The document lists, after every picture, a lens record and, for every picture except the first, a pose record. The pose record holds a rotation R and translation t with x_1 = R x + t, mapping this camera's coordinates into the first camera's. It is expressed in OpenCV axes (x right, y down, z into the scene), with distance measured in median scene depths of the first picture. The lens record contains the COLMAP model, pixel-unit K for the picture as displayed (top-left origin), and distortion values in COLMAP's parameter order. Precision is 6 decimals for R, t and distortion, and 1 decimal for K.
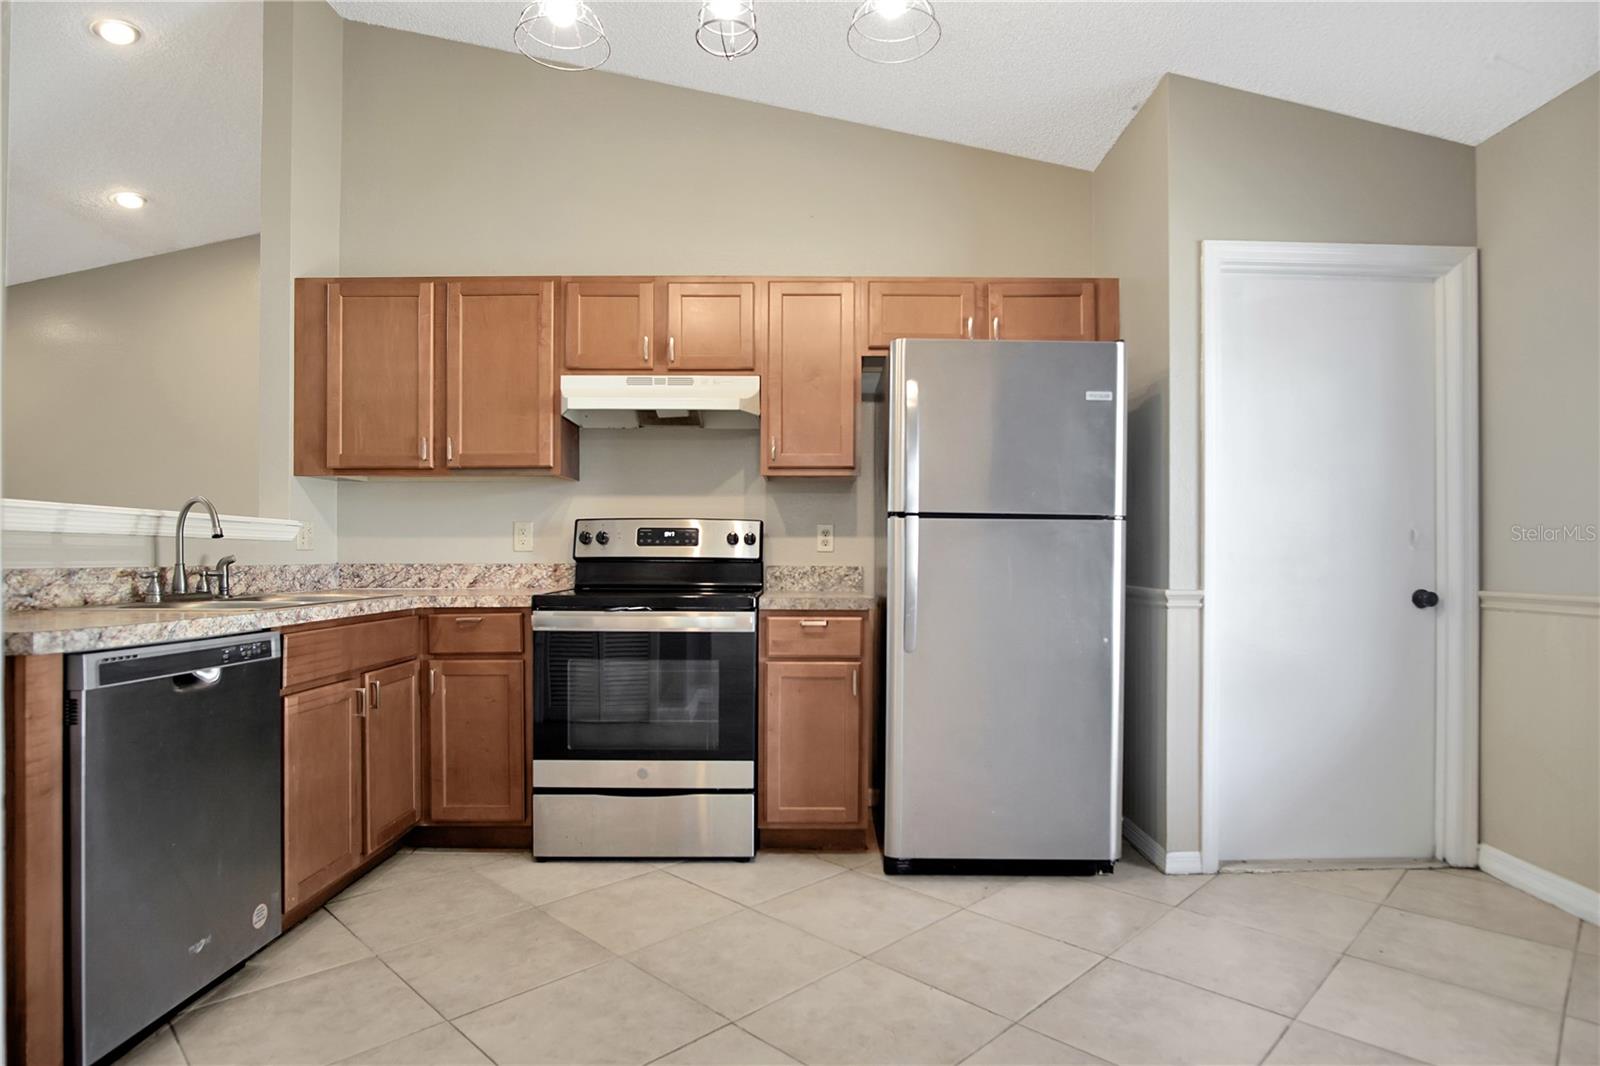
lens RADIAL K [[856.6, 0, 811.0], [0, 856.6, 547.4], [0, 0, 1]] dist [-0.026468, -0.001913]
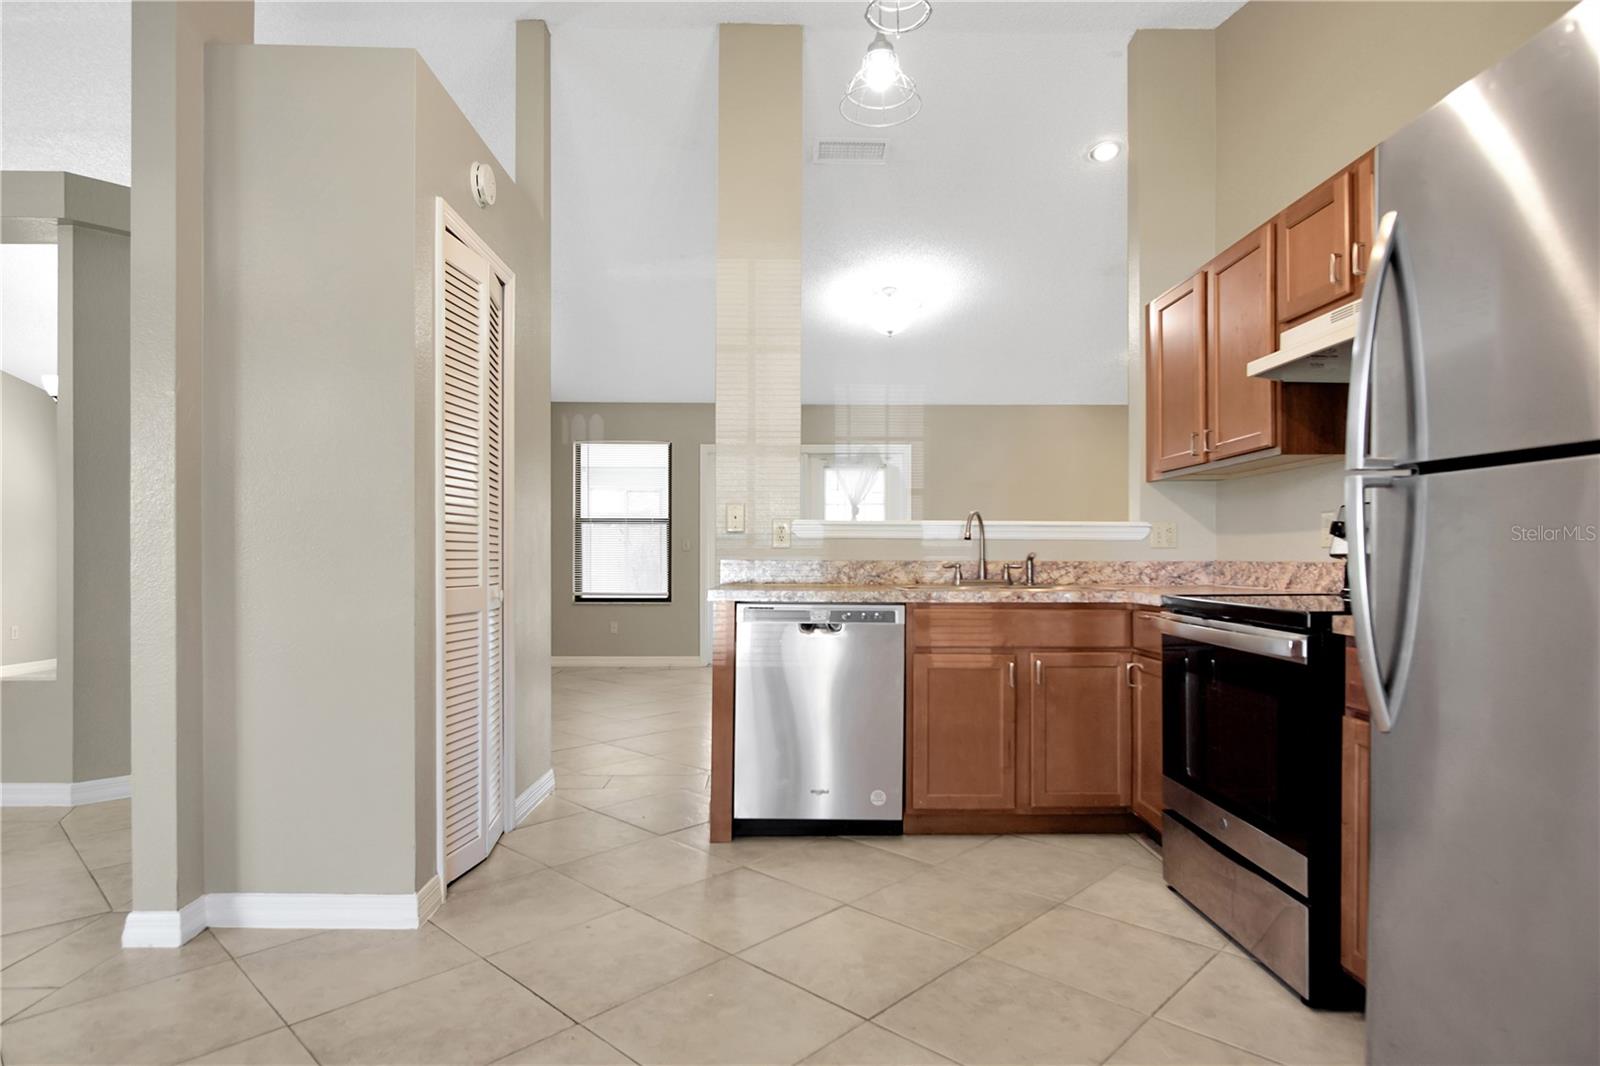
lens RADIAL K [[856.6, 0, 797.4], [0, 856.6, 549.1], [0, 0, 1]] dist [-0.026468, -0.001913]
pose [[0.010923, -0.008087, -0.999908, 0.575447], [0.008267, 0.999934, -0.007997, 0.010388], [0.999906, -0.008179, 0.010989, 0.581327]]
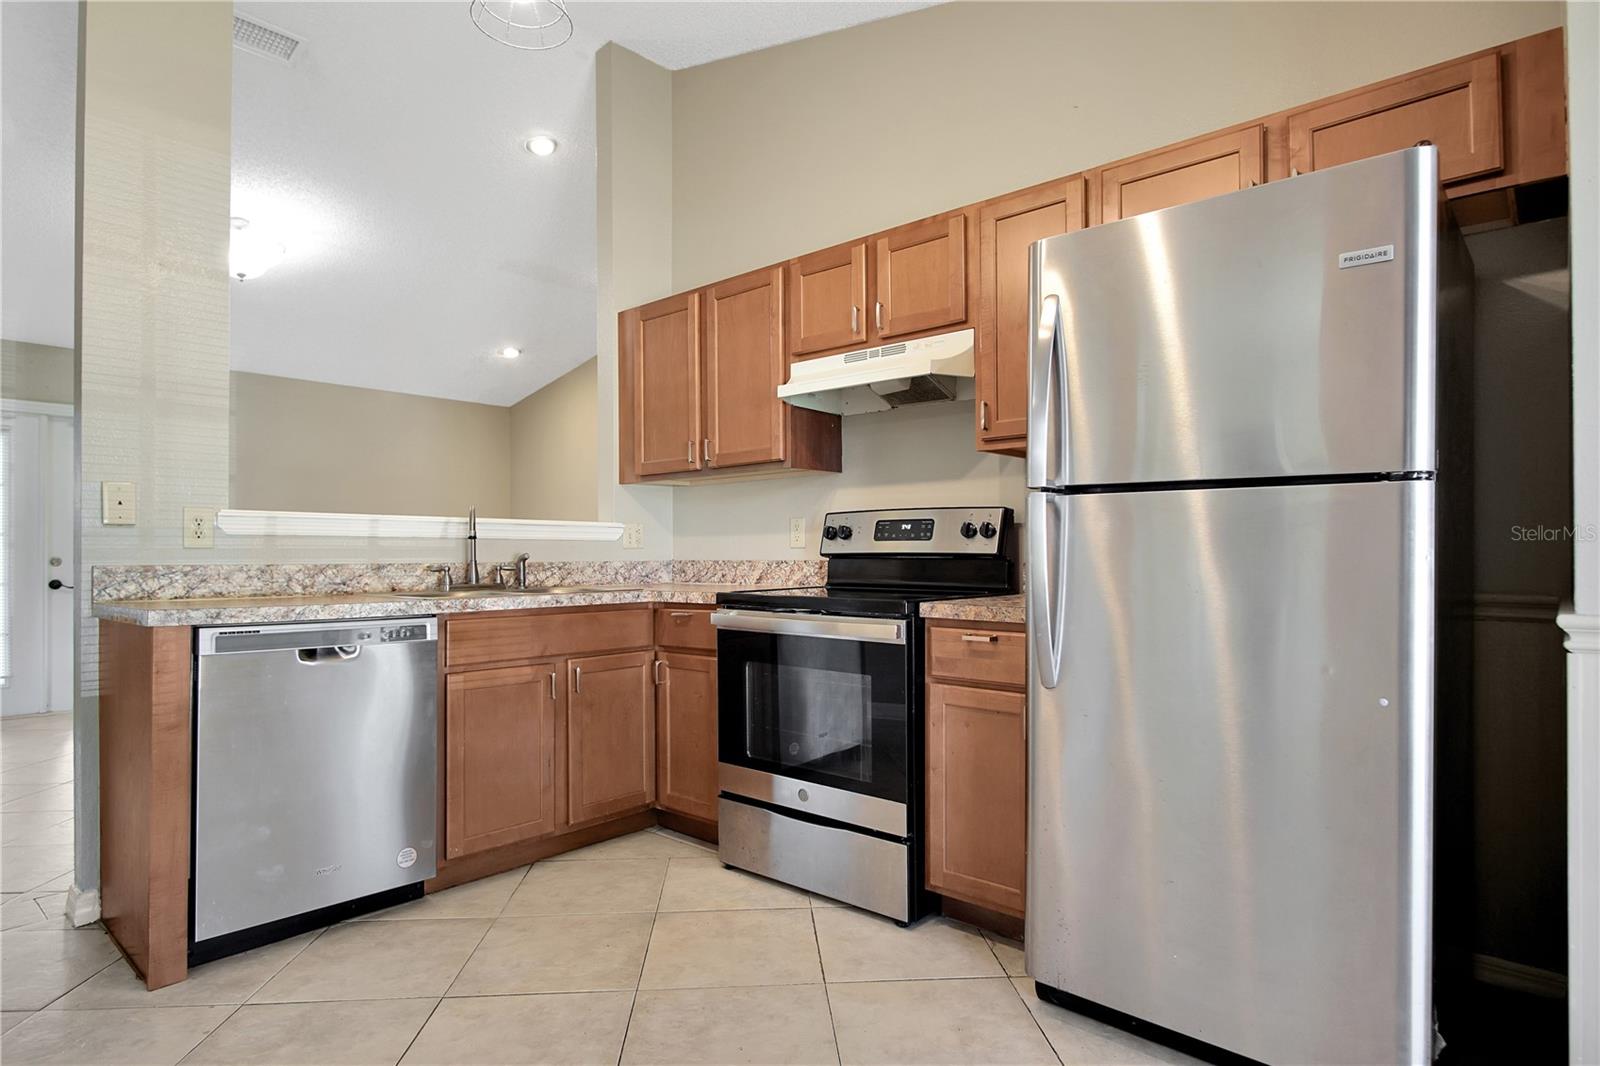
lens RADIAL K [[856.6, 0, 812.6], [0, 856.6, 539.7], [0, 0, 1]] dist [-0.026468, -0.001913]
pose [[0.756758, -0.015228, -0.653517, 0.387701], [0.011676, 0.999884, -0.009778, 0.006138], [0.653591, -0.000231, 0.756848, 0.322651]]
